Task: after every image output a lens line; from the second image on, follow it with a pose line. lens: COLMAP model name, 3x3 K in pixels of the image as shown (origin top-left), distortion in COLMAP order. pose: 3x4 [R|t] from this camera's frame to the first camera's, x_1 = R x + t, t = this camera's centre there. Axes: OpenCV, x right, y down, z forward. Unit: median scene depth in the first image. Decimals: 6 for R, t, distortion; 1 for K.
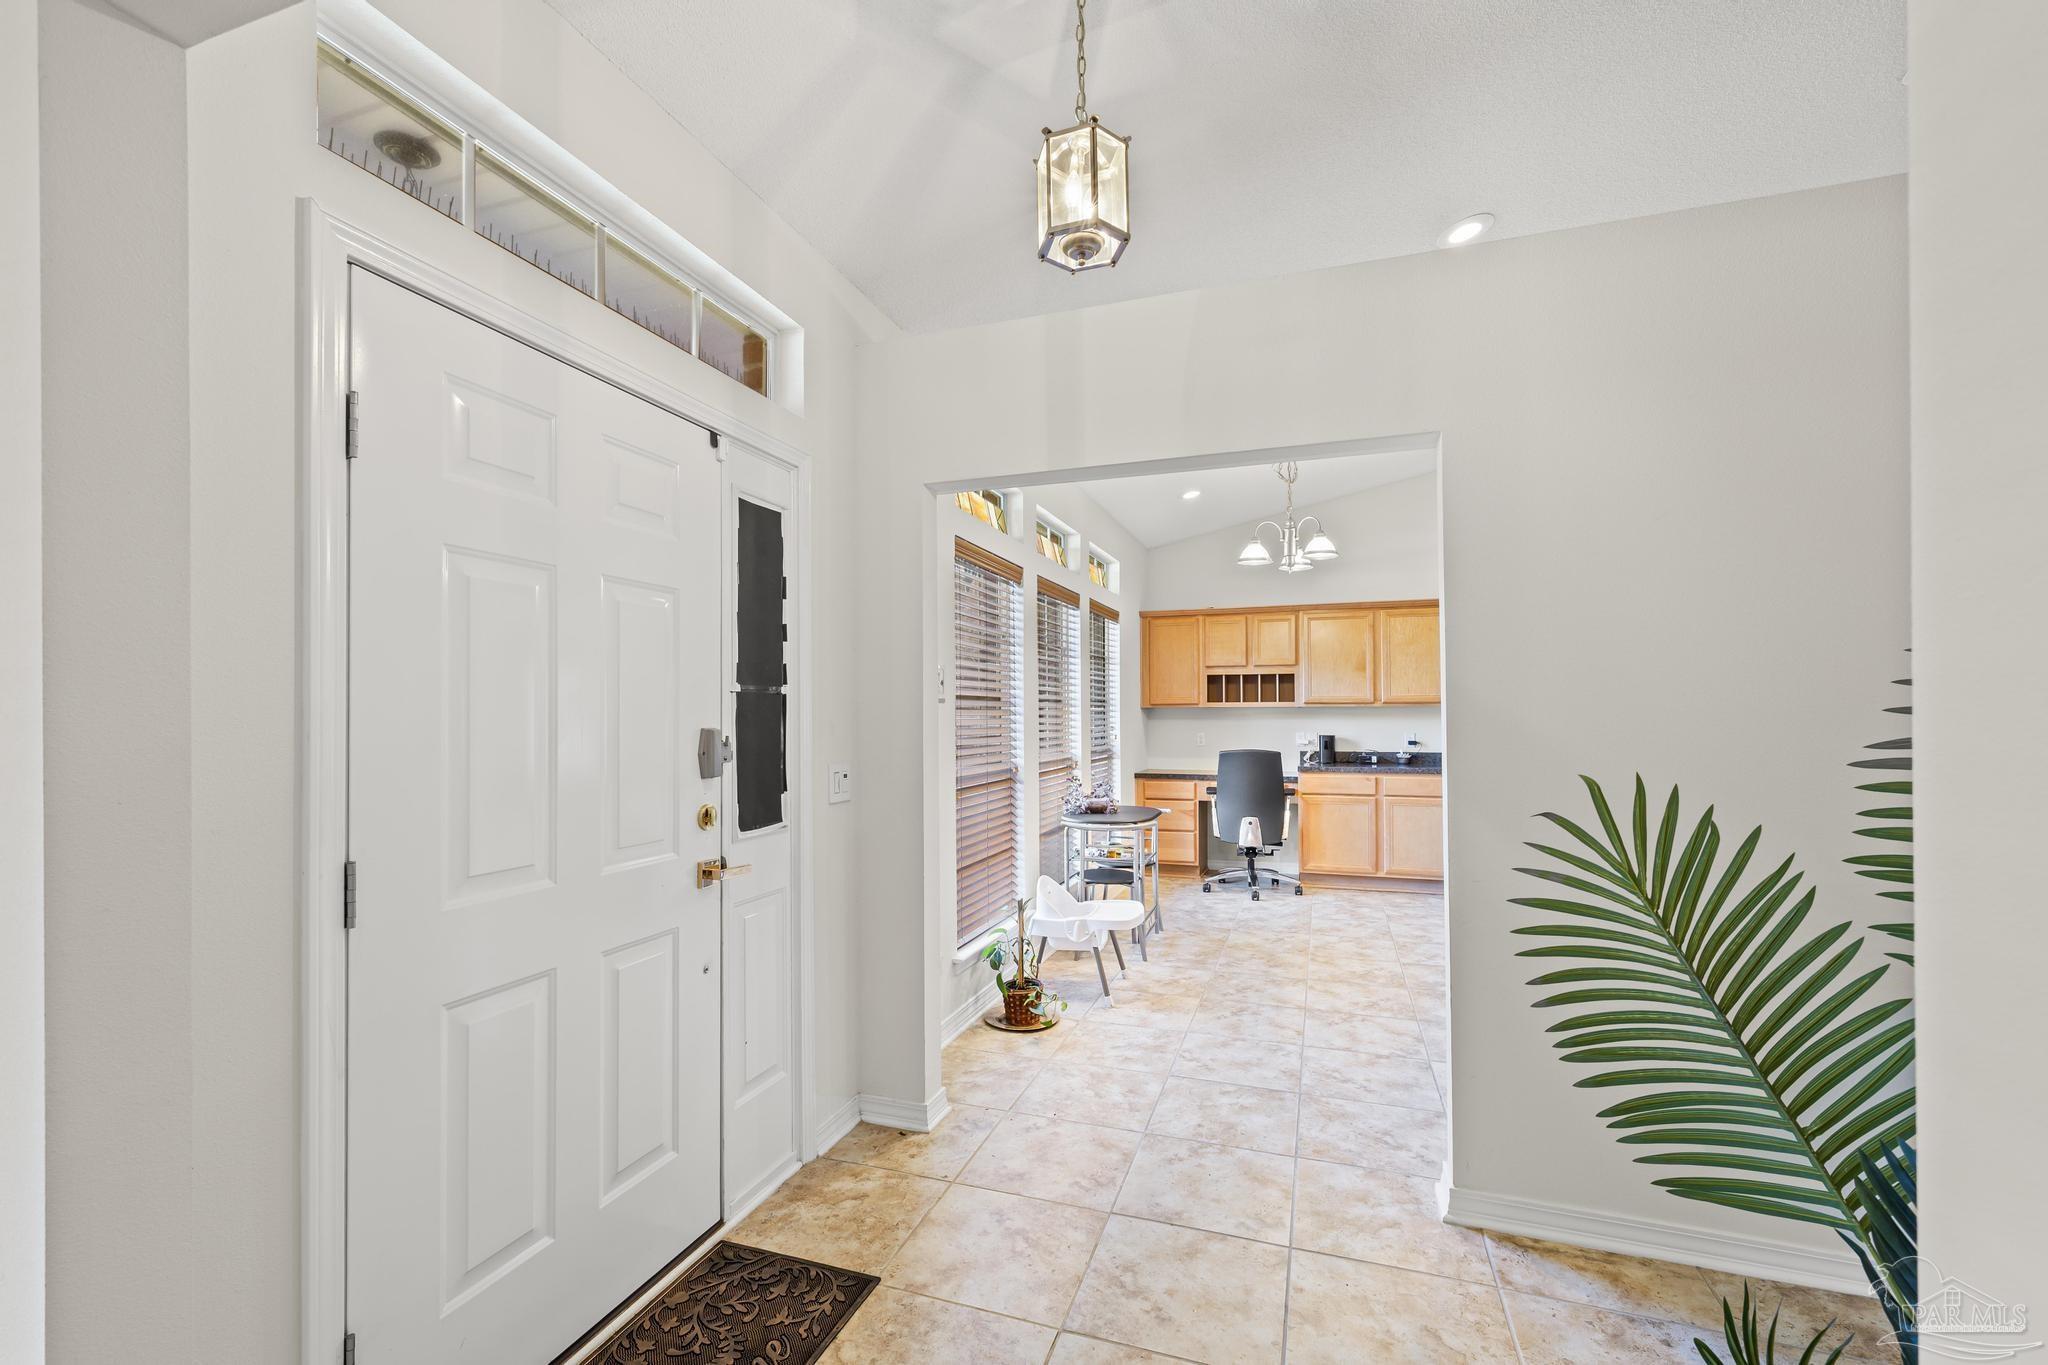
lens RADIAL K [[864.0, 0, 1018.8], [0, 864.0, 707.6], [0, 0, 1]] dist [0.002789, 0.000288]
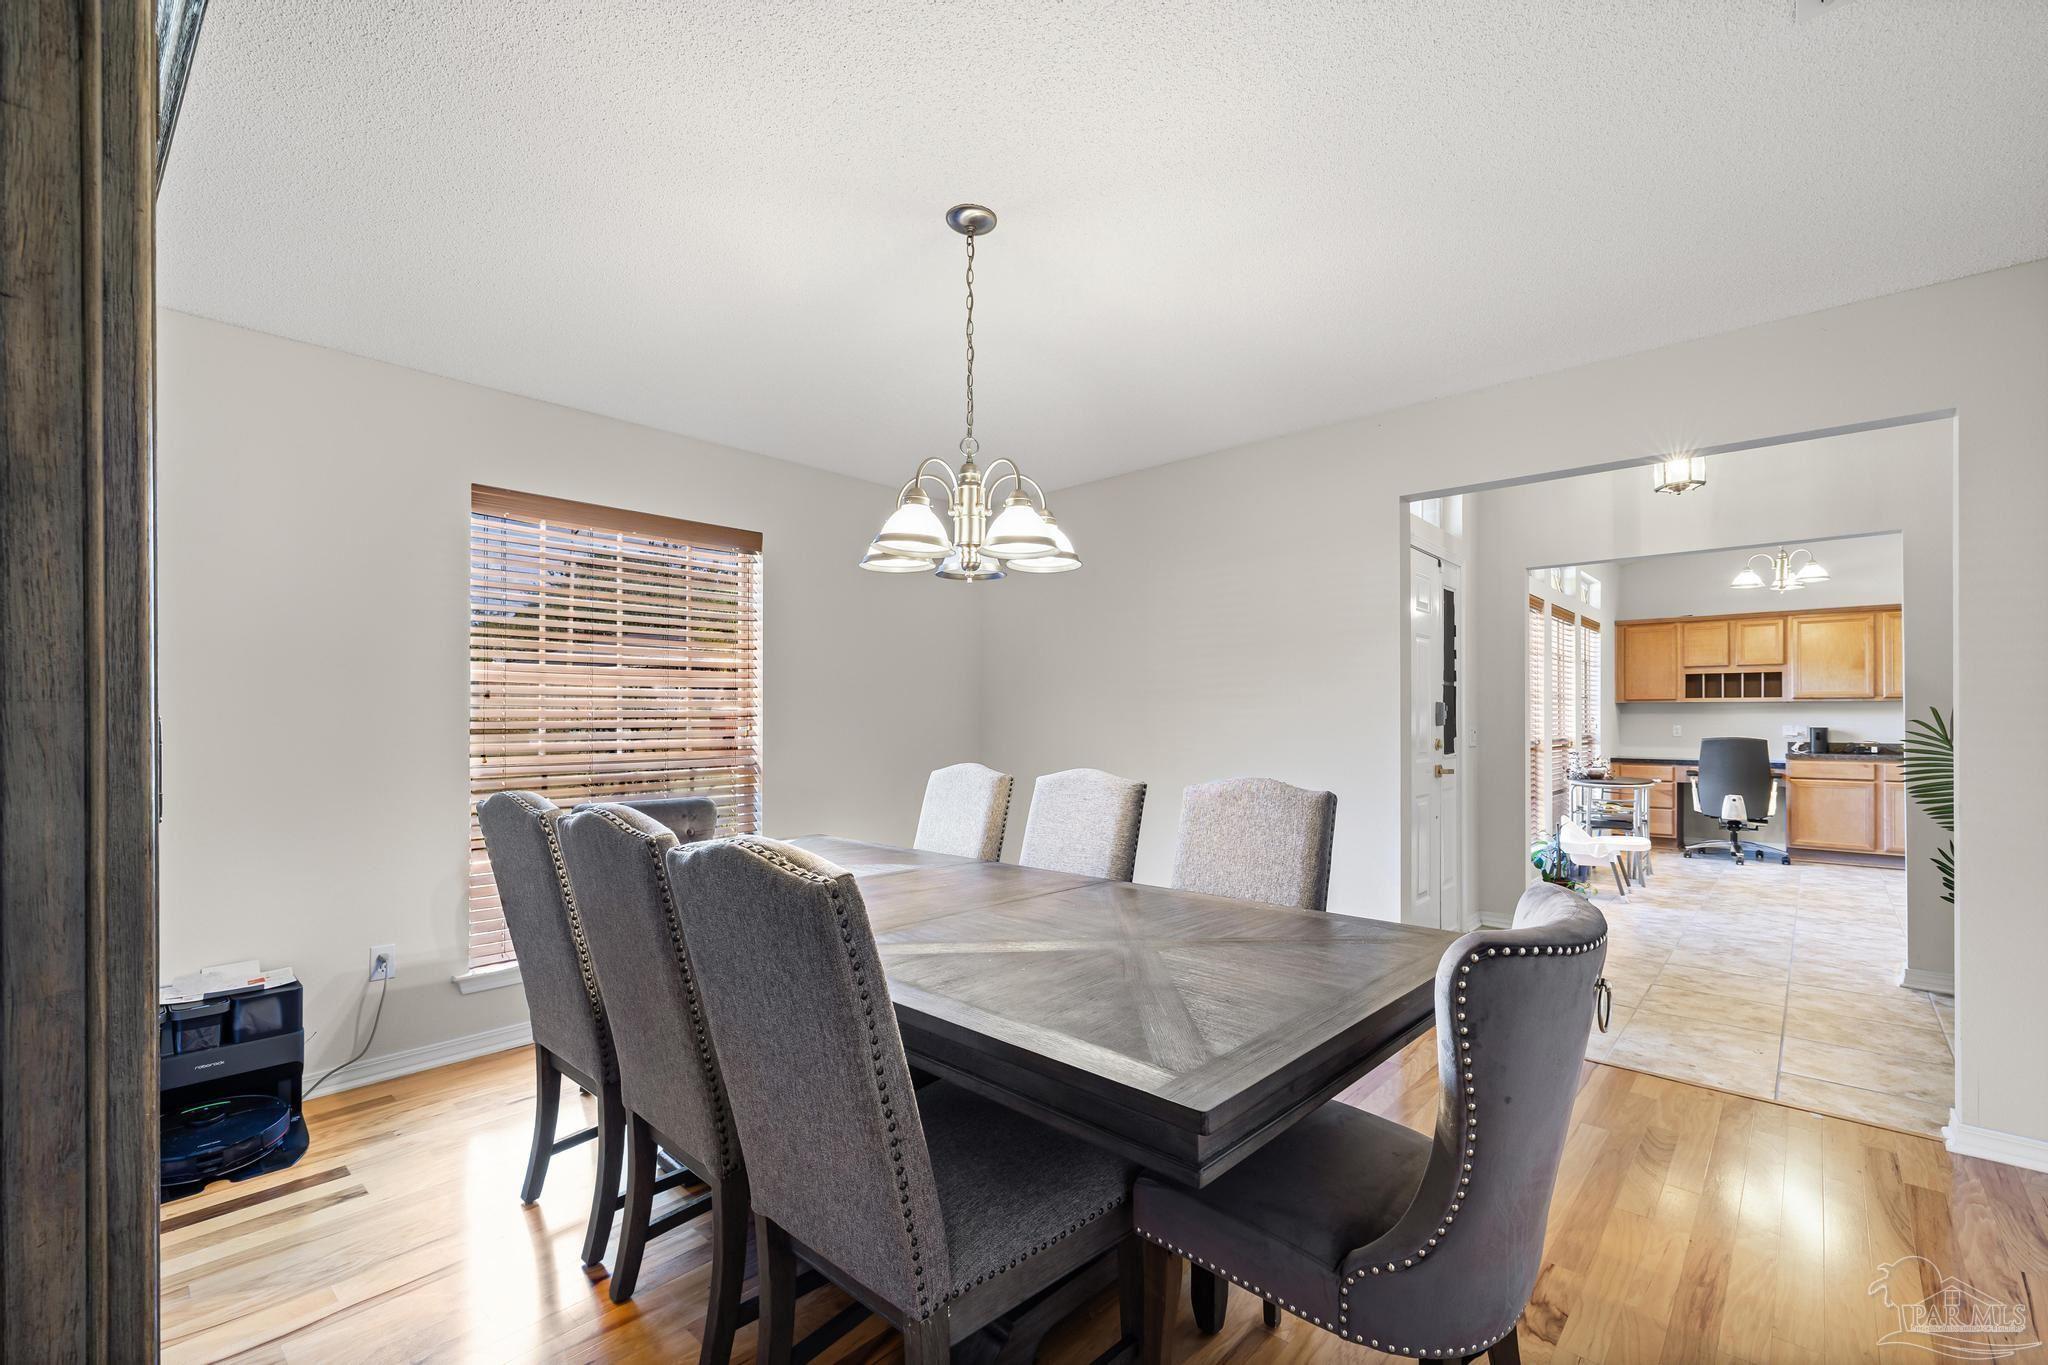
lens RADIAL K [[864.0, 0, 1025.4], [0, 864.0, 715.4], [0, 0, 1]] dist [0.002789, 0.000288]
pose [[0.920556, 0.004720, -0.390583, -0.151733], [-0.003554, 0.999987, 0.003708, 0.016908], [0.390595, -0.002026, 0.920560, -0.435067]]
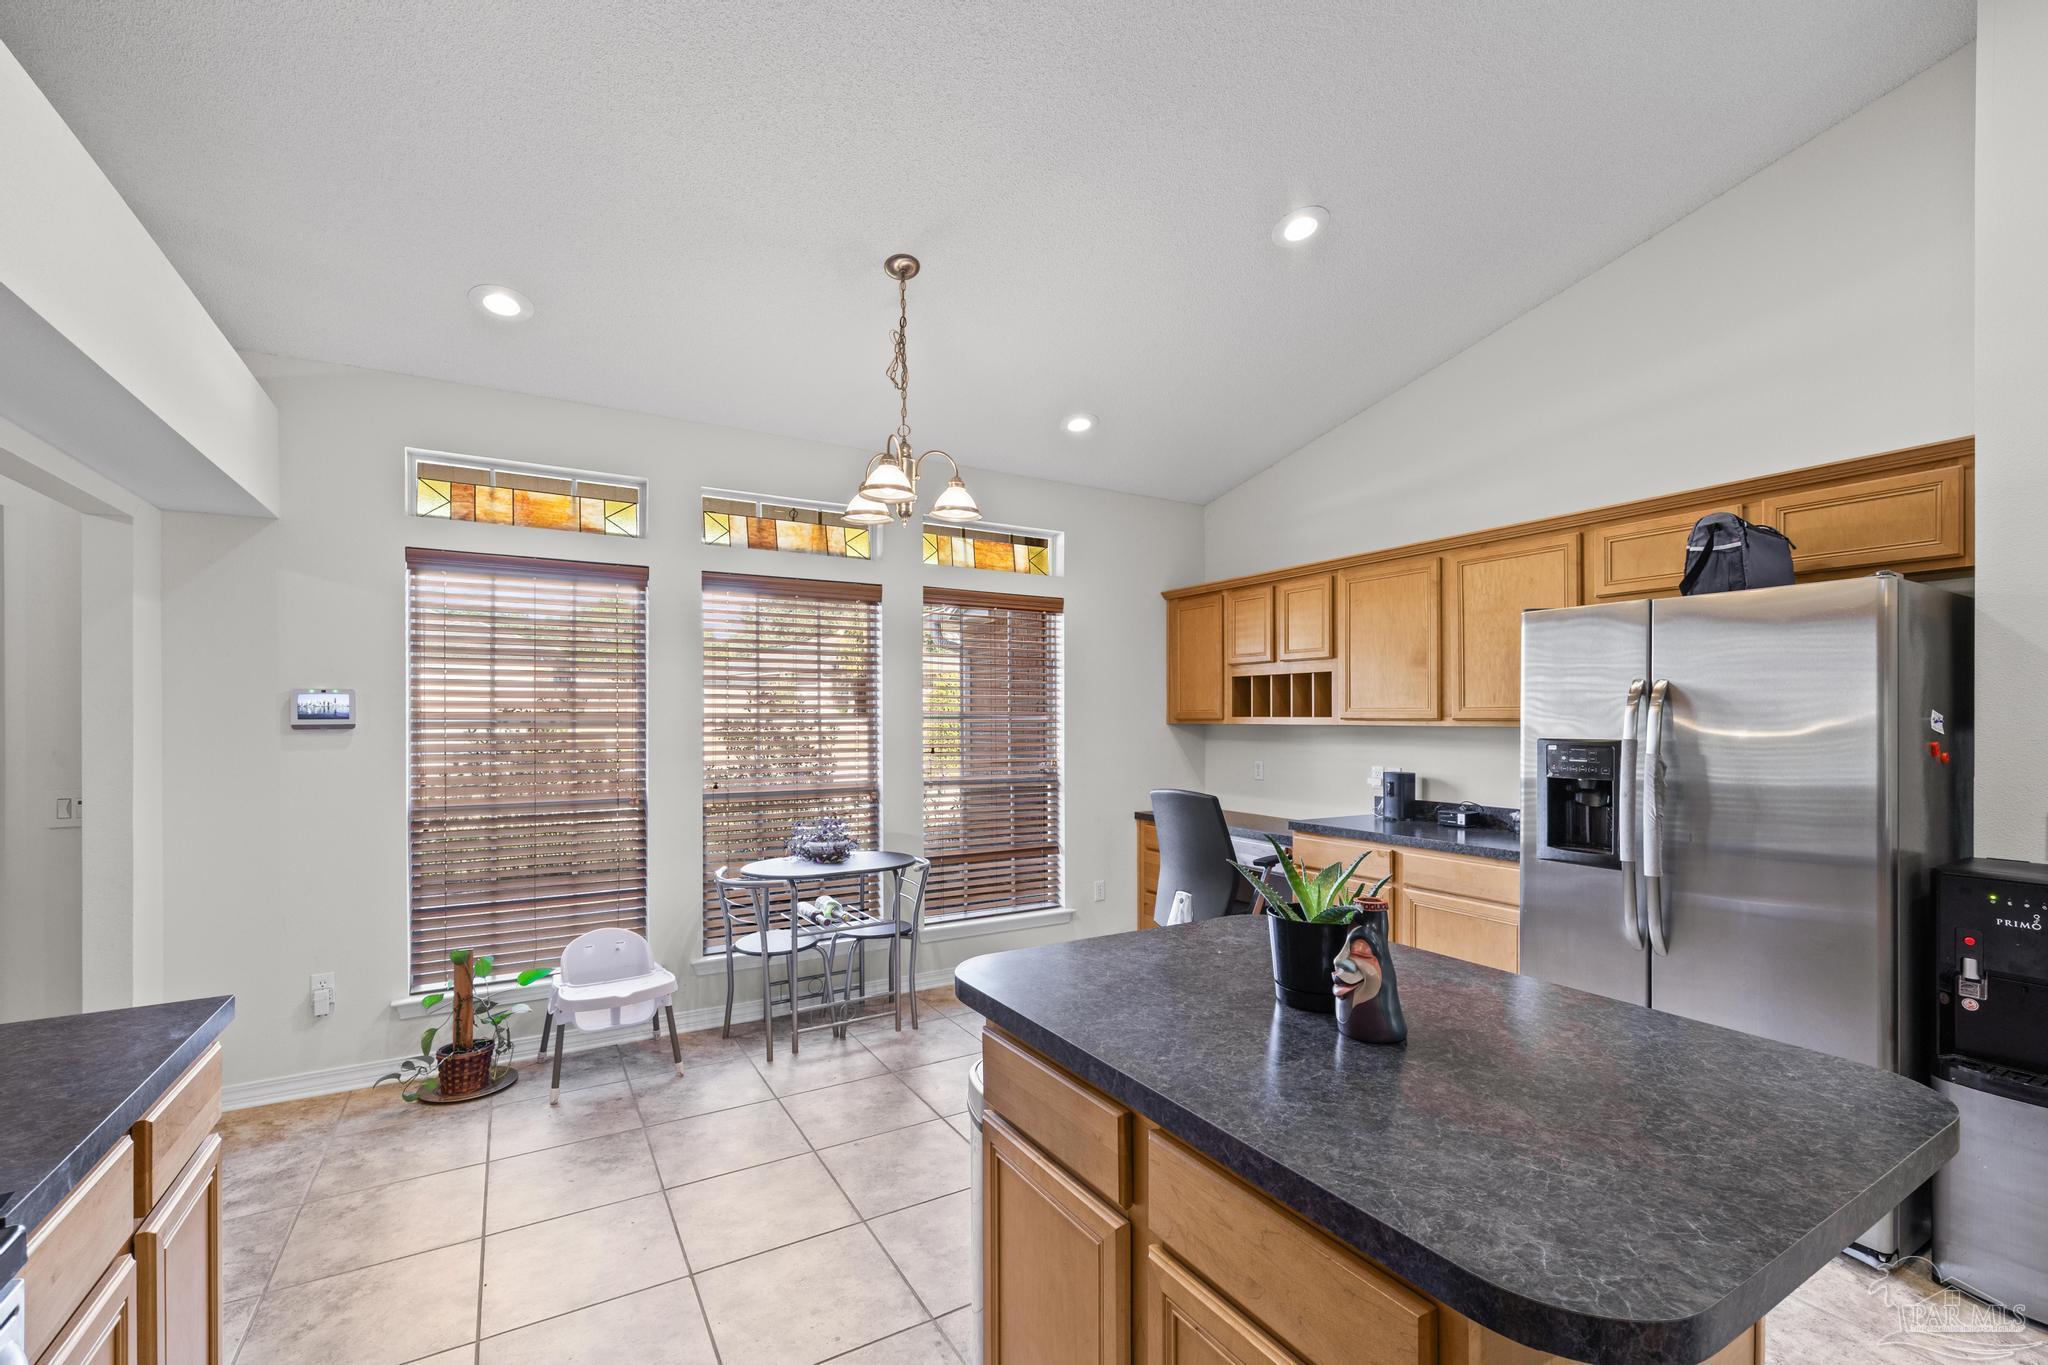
lens RADIAL K [[864.0, 0, 1004.7], [0, 864.0, 716.1], [0, 0, 1]] dist [0.002789, 0.000288]
pose [[0.763213, 0.002494, -0.646143, 0.563675], [0.002685, 0.999972, 0.007031, -0.012912], [0.646142, -0.007101, 0.763184, 0.387107]]
